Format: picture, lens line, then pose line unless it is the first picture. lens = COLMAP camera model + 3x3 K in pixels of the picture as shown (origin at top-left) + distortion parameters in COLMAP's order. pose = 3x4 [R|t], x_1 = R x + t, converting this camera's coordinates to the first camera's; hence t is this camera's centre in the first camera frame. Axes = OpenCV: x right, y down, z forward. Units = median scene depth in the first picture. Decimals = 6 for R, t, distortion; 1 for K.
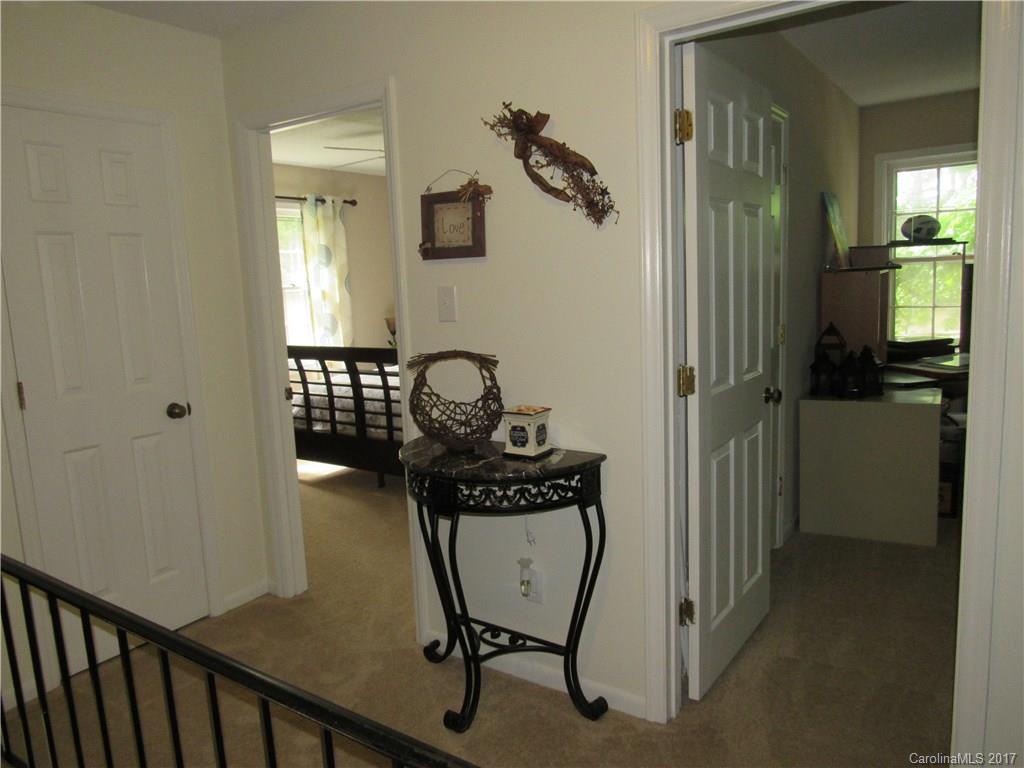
lens RADIAL K [[728.3, 0, 512.0], [0, 728.3, 384.0], [0, 0, 1]] dist [-0.054032, -0.000233]
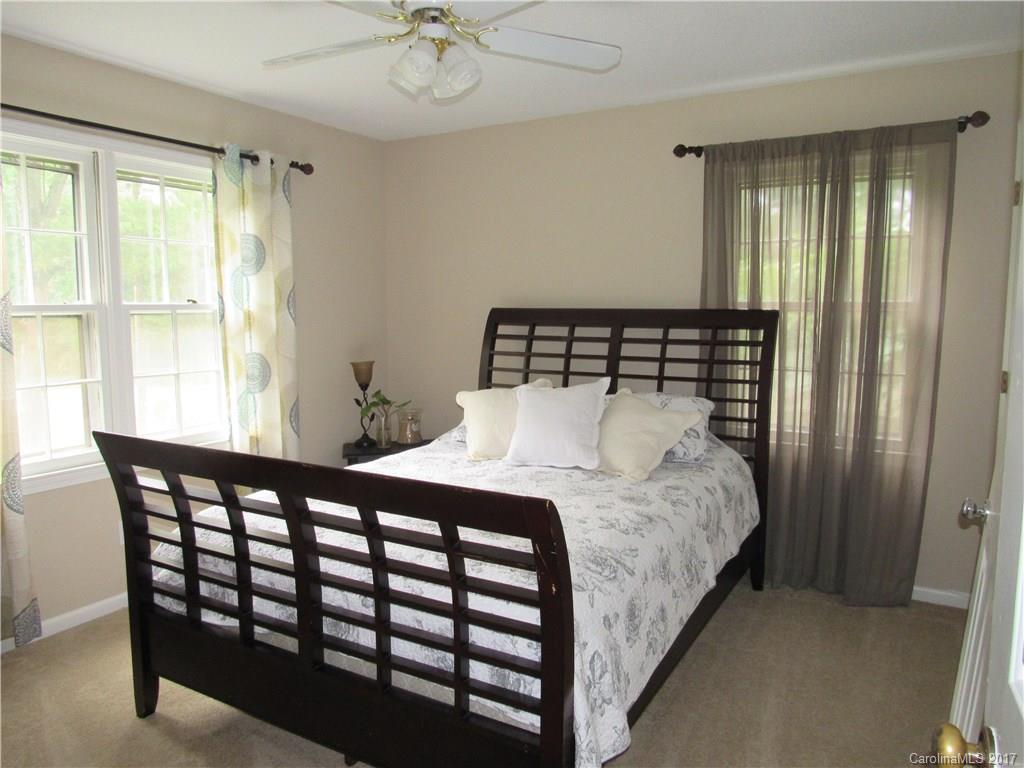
lens RADIAL K [[728.3, 0, 512.0], [0, 728.3, 384.0], [0, 0, 1]] dist [-0.054032, -0.000233]
pose [[0.996273, 0.035294, 0.078705, -0.095709], [-0.032572, 0.998835, -0.035602, -0.059863], [-0.079870, 0.032906, 0.996262, 0.419005]]
